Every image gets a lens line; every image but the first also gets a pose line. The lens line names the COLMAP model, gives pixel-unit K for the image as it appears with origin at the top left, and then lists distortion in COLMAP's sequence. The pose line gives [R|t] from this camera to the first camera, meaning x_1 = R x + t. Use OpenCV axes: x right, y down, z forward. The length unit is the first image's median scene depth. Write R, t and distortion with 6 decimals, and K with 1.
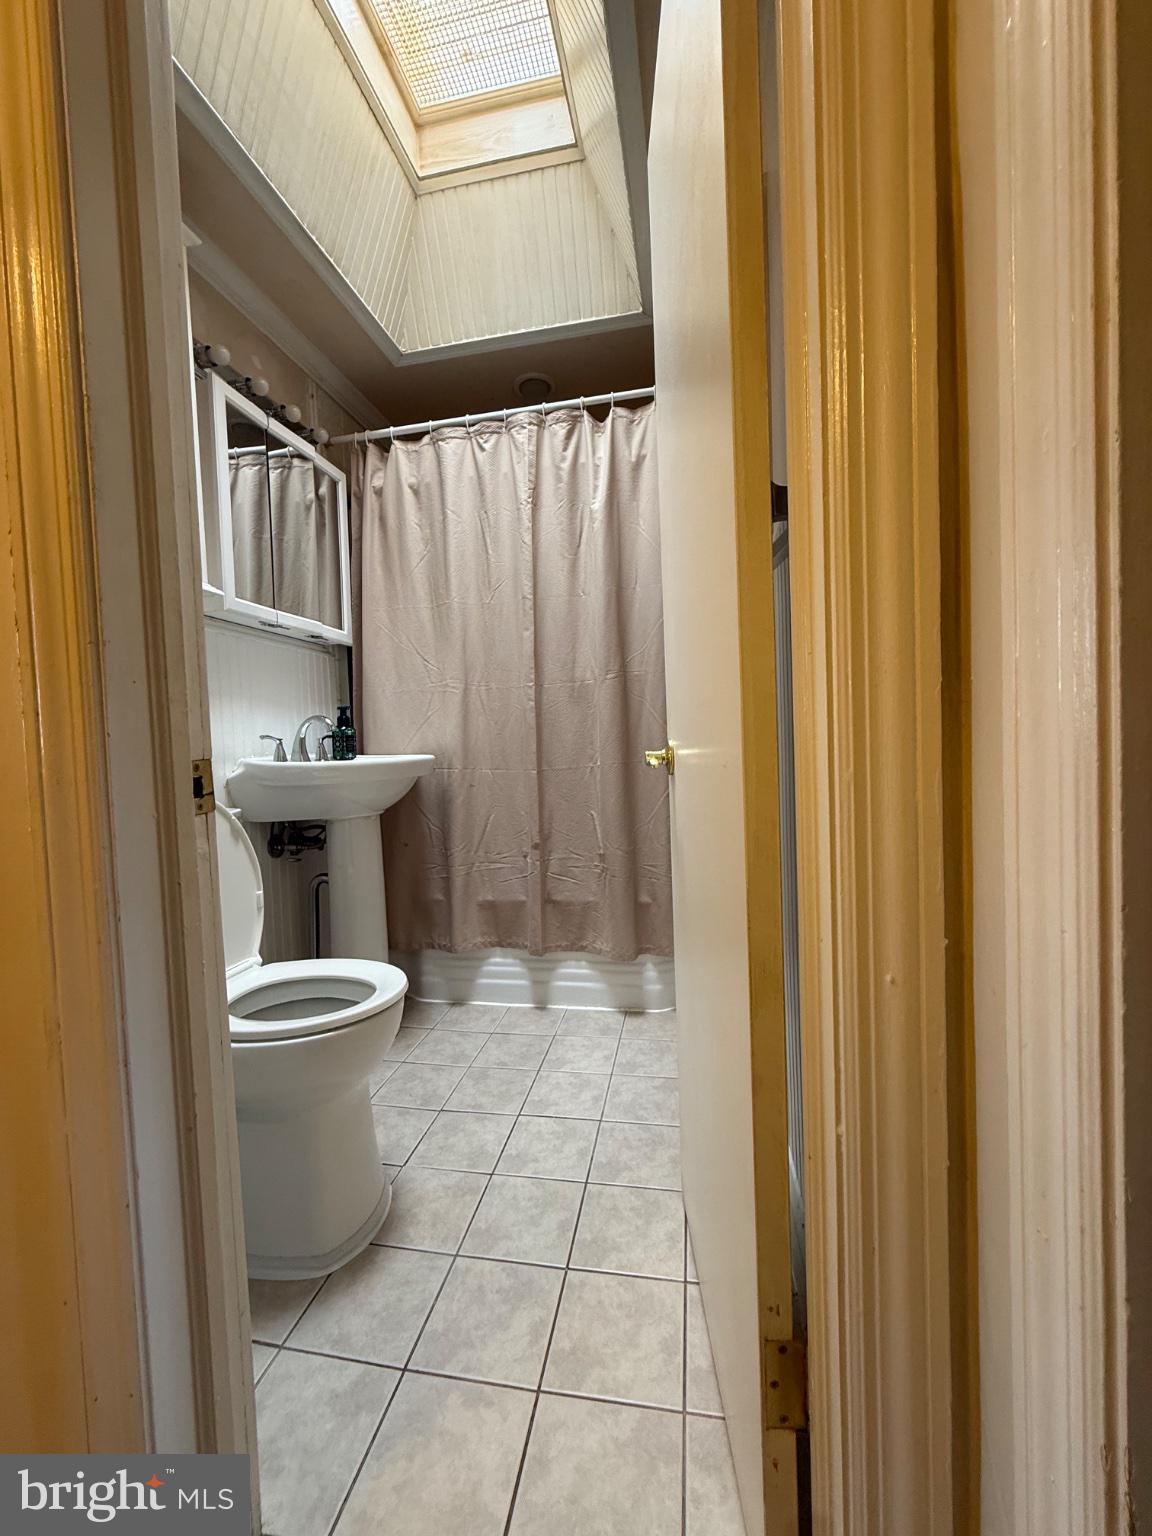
lens RADIAL K [[613.4, 0, 581.6], [0, 613.4, 770.5], [0, 0, 1]] dist [0.001081, 0.000132]
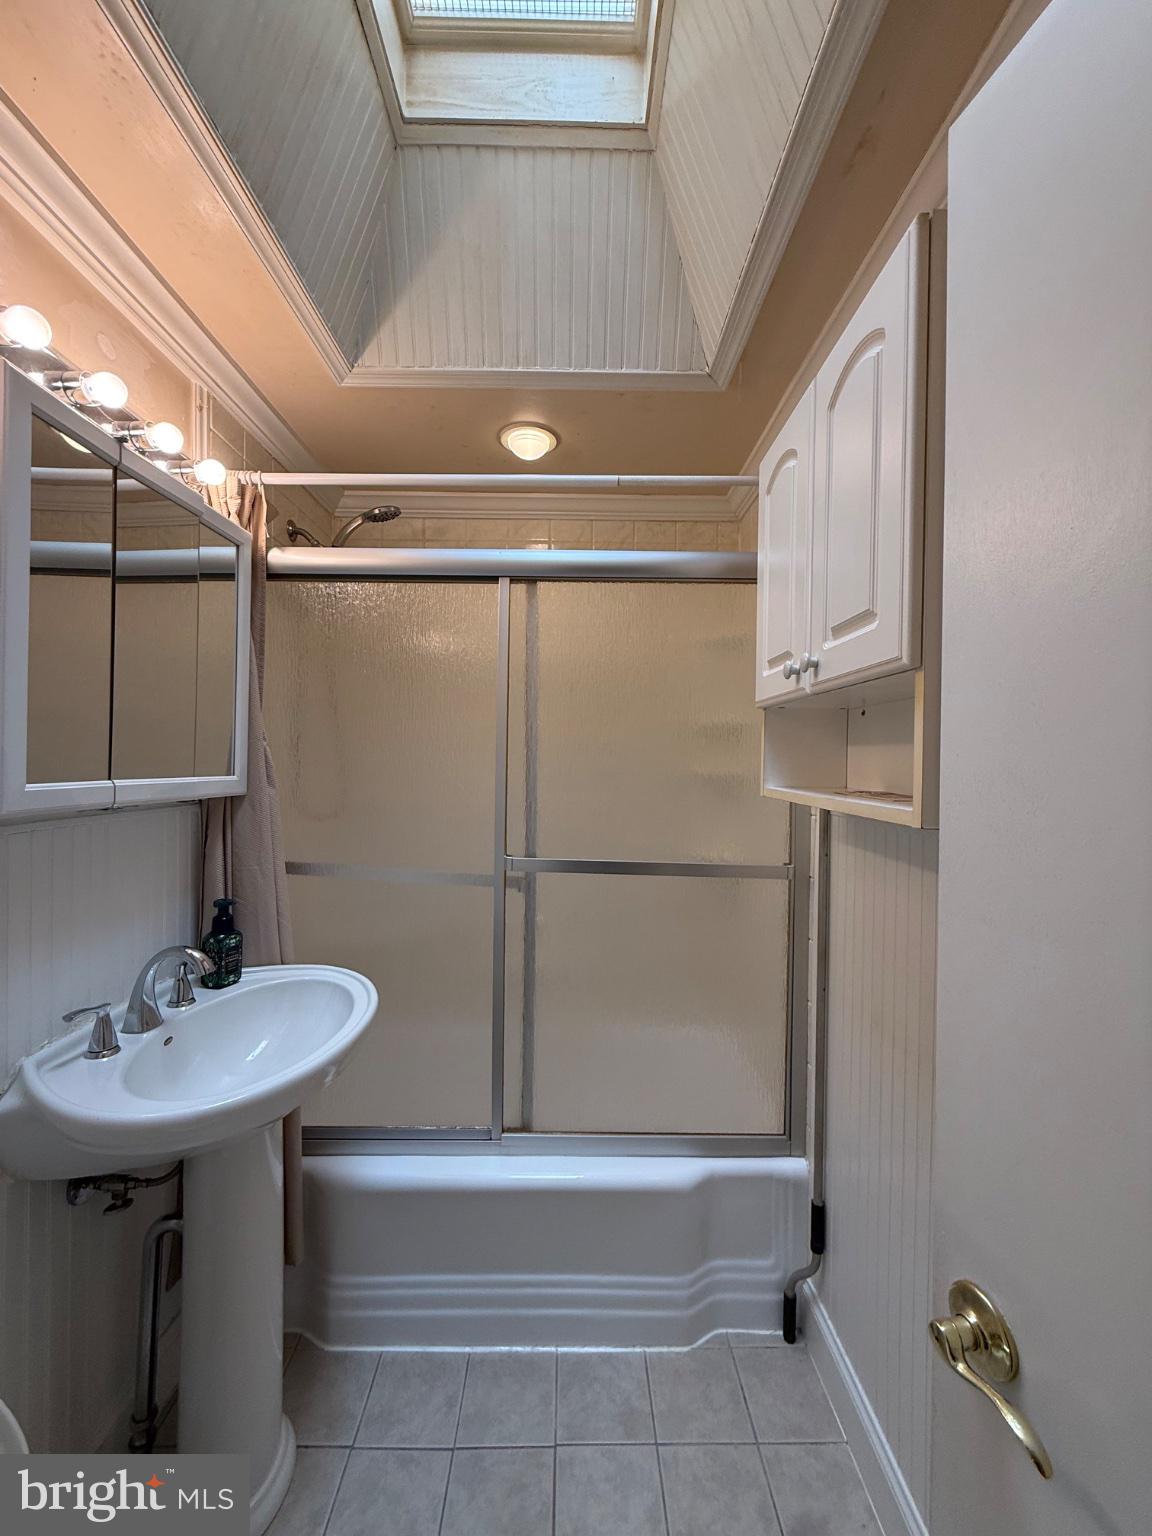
lens RADIAL K [[613.4, 0, 585.1], [0, 613.4, 761.3], [0, 0, 1]] dist [0.001081, 0.000132]
pose [[0.978923, 0.047653, 0.198590, -0.174777], [-0.040963, 0.998450, -0.037667, -0.262416], [-0.200077, 0.028738, 0.979359, 0.338842]]
